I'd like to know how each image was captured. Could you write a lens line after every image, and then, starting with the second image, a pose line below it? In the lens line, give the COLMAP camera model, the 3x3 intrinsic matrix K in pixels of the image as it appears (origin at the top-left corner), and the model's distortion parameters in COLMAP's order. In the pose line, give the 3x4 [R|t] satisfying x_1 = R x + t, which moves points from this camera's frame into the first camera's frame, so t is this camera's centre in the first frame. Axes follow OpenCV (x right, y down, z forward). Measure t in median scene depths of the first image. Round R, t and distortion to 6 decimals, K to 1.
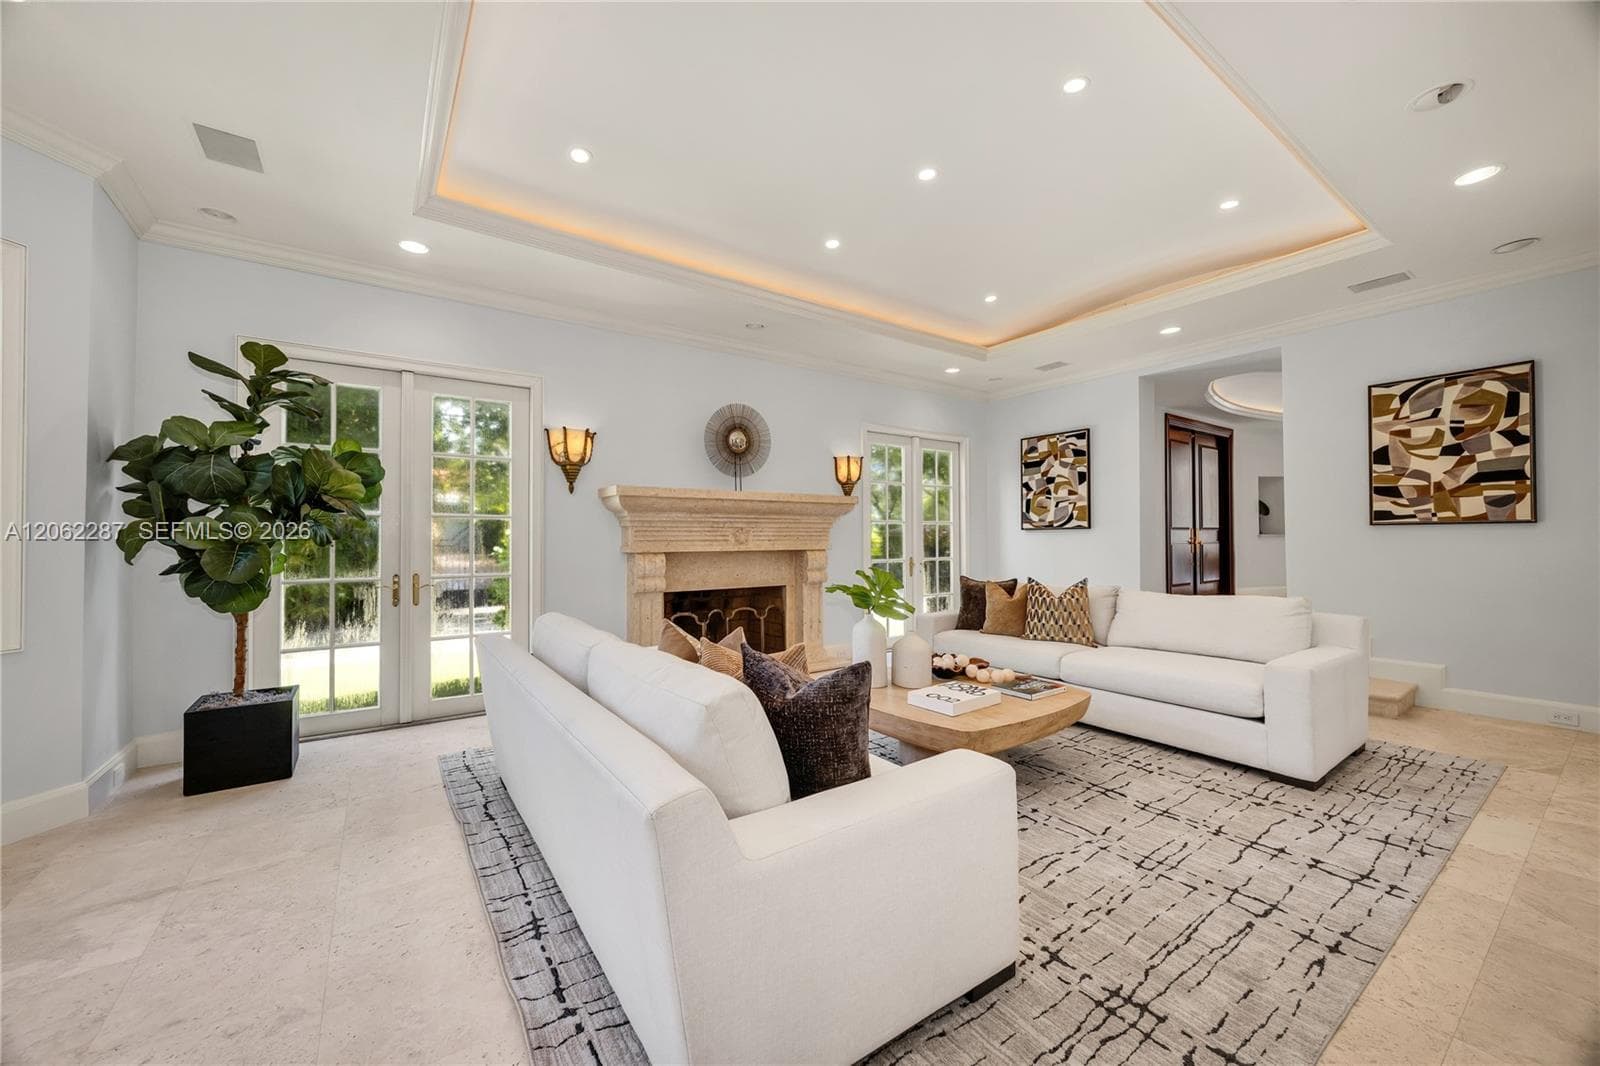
lens RADIAL K [[603.6, 0, 800.0], [0, 603.6, 533.0], [0, 0, 1]] dist [-0.002256, -0.000164]
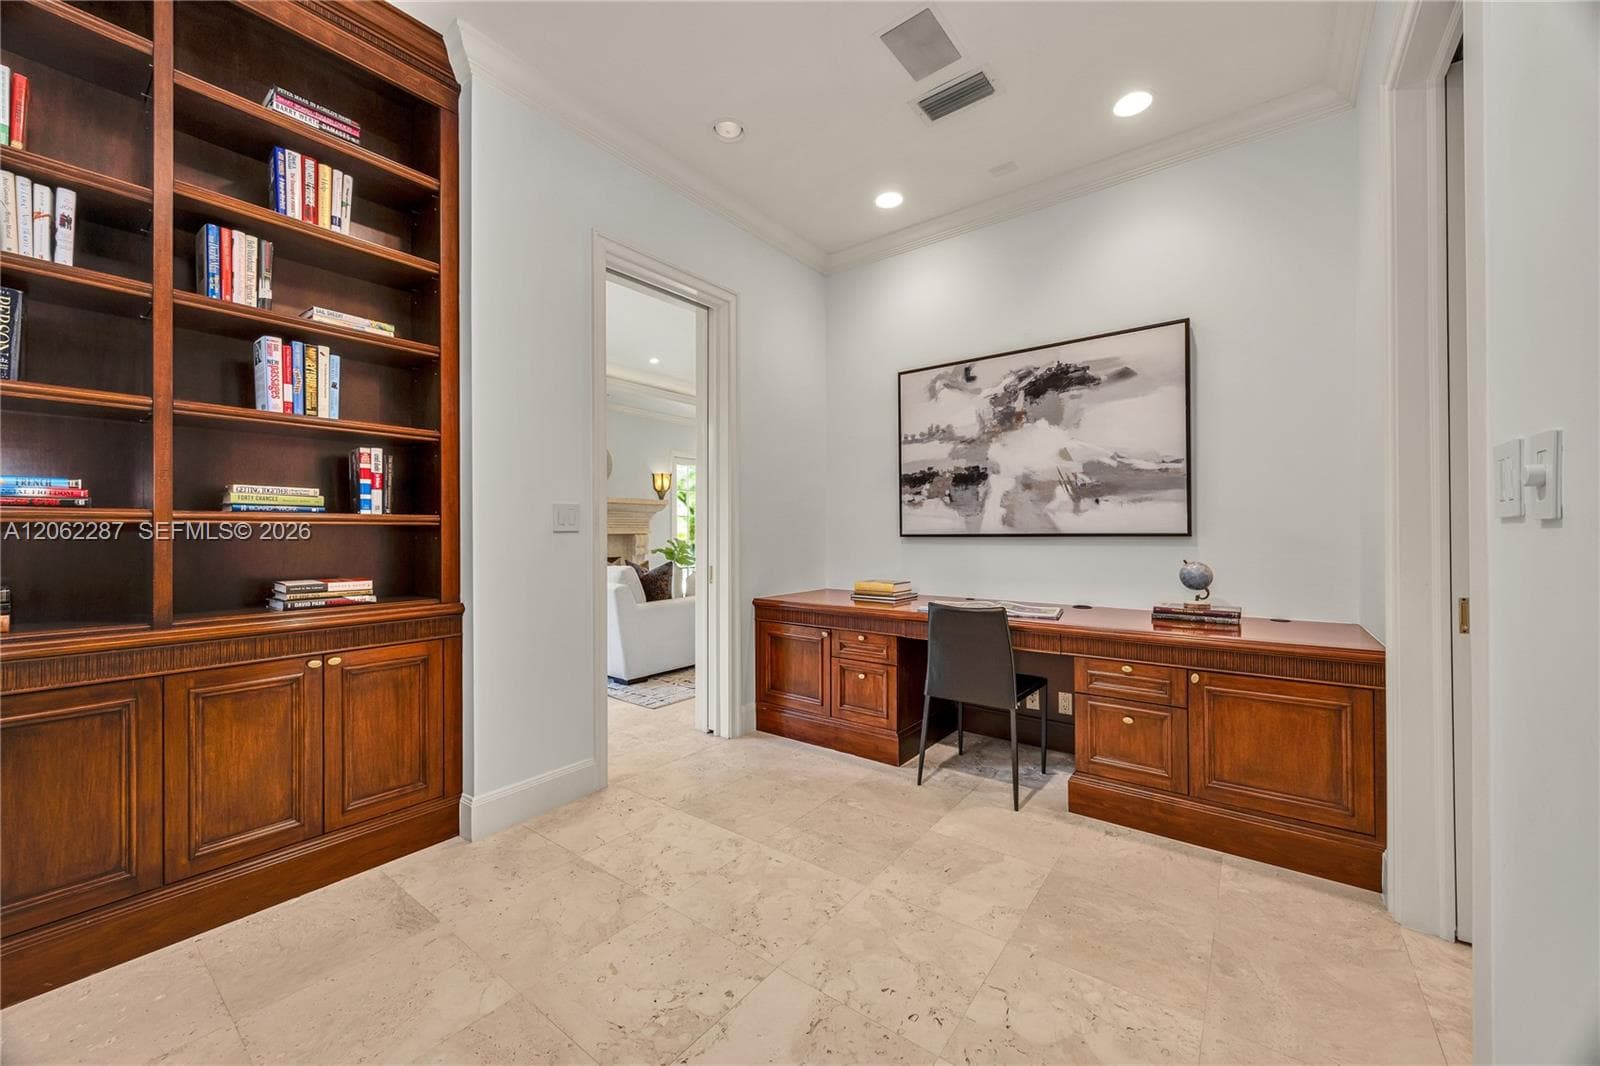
lens RADIAL K [[603.6, 0, 800.0], [0, 603.6, 533.0], [0, 0, 1]] dist [-0.002256, -0.000164]
pose [[0.951795, 0.001446, 0.306733, -0.056969], [-0.004016, 0.999962, 0.007748, 0.010304], [-0.306710, -0.008607, 0.951764, -0.576008]]
